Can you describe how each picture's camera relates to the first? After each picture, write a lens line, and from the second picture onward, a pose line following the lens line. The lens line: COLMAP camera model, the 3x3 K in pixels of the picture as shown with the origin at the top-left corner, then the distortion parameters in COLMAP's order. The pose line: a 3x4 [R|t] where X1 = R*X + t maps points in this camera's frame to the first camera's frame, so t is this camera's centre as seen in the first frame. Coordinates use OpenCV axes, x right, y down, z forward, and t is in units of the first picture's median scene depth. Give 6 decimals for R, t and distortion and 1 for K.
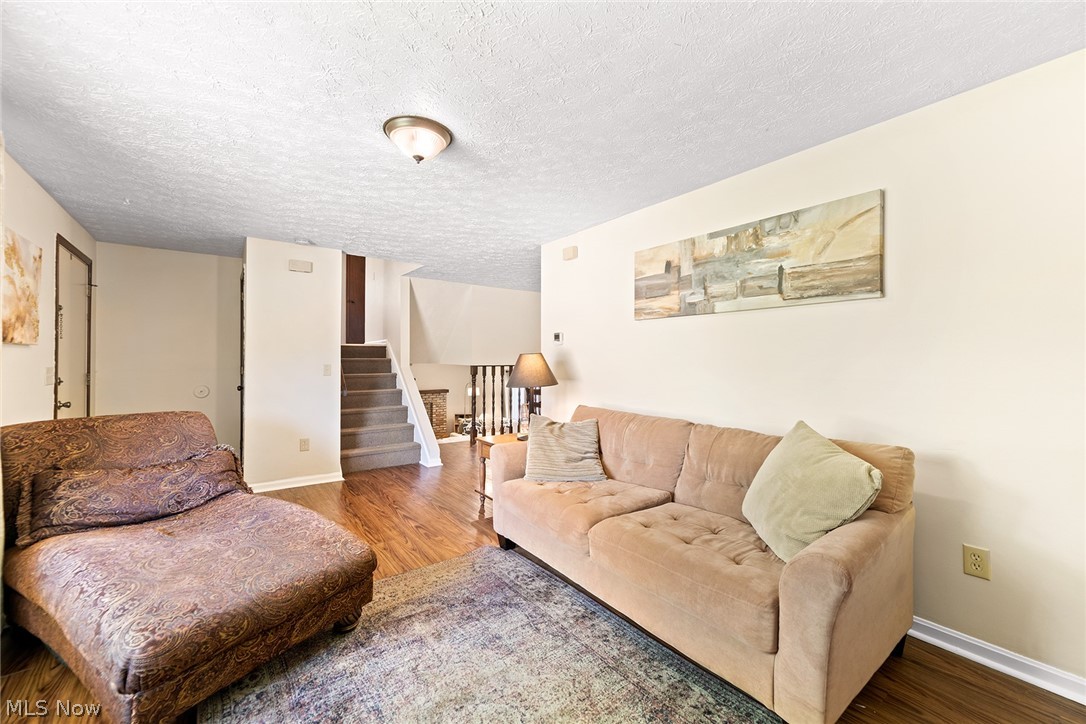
lens RADIAL K [[443.8, 0, 550.3], [0, 443.8, 358.9], [0, 0, 1]] dist [0.000747, -0.000040]
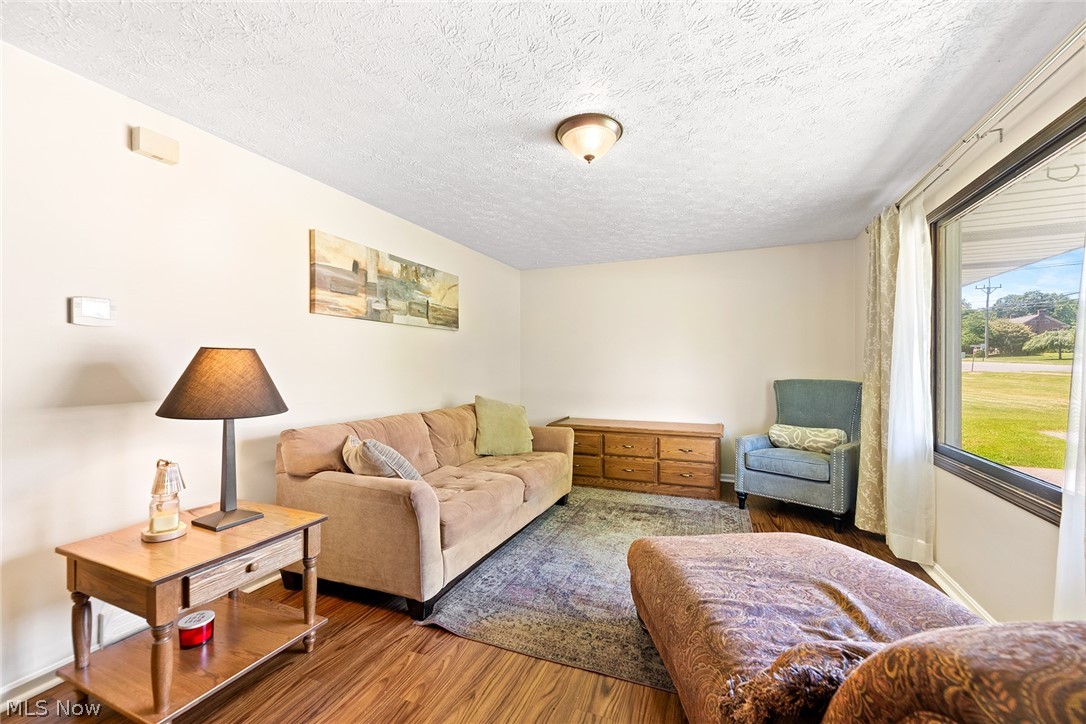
lens RADIAL K [[443.8, 0, 550.3], [0, 443.8, 358.9], [0, 0, 1]] dist [0.000747, -0.000040]
pose [[-0.520851, 0.000005, 0.853648, -0.864586], [-0.012928, 0.999885, -0.007894, -0.002018], [-0.853550, -0.015147, -0.520791, 1.240492]]
